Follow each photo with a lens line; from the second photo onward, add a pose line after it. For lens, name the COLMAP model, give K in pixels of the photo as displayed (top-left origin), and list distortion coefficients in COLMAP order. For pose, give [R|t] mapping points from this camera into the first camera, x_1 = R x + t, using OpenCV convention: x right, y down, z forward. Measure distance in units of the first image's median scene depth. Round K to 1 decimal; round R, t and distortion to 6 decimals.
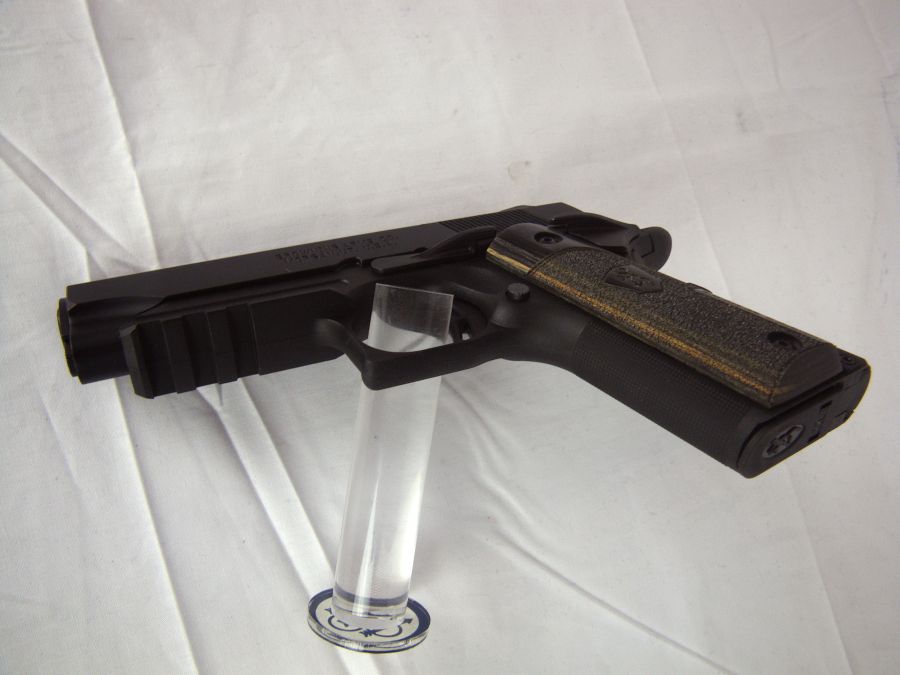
lens RADIAL K [[746.5, 0, 458.3], [0, 746.5, 339.9], [0, 0, 1]] dist [-0.155521, 0.122304]
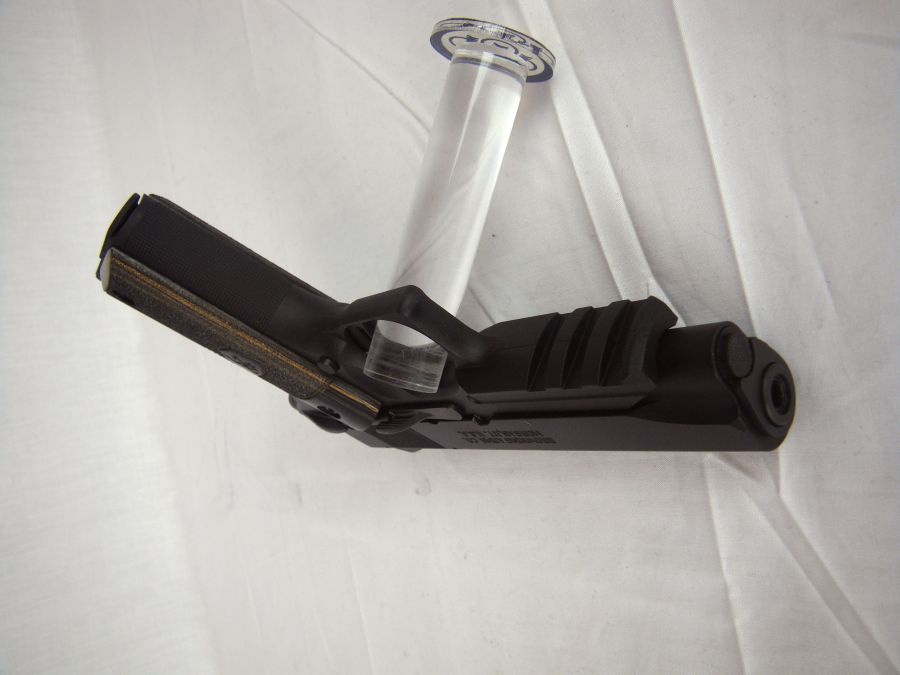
lens RADIAL K [[746.5, 0, 458.3], [0, 746.5, 339.9], [0, 0, 1]] dist [-0.155521, 0.122304]
pose [[-0.856212, -0.117578, 0.503067, -0.583112], [0.109757, -0.992927, -0.045265, 0.038803], [0.504831, 0.016459, 0.863061, 0.141857]]
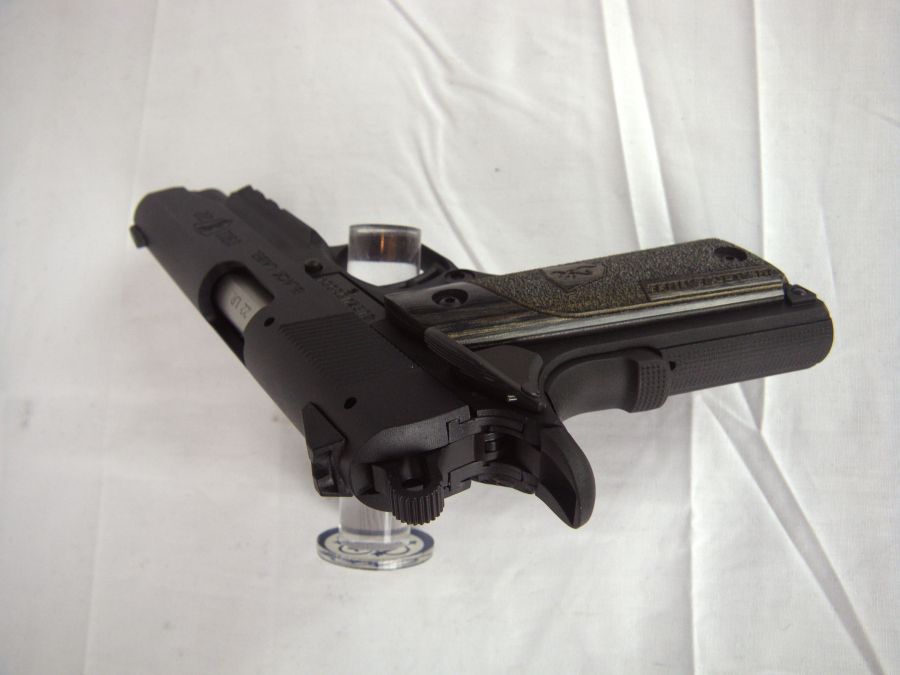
lens RADIAL K [[730.3, 0, 457.1], [0, 730.3, 337.0], [0, 0, 1]] dist [-0.142182, 0.103795]
pose [[-0.936100, -0.348144, -0.050137, -0.043615], [0.326439, -0.912984, 0.244740, -0.368640], [-0.130979, 0.212734, 0.968292, 0.103009]]
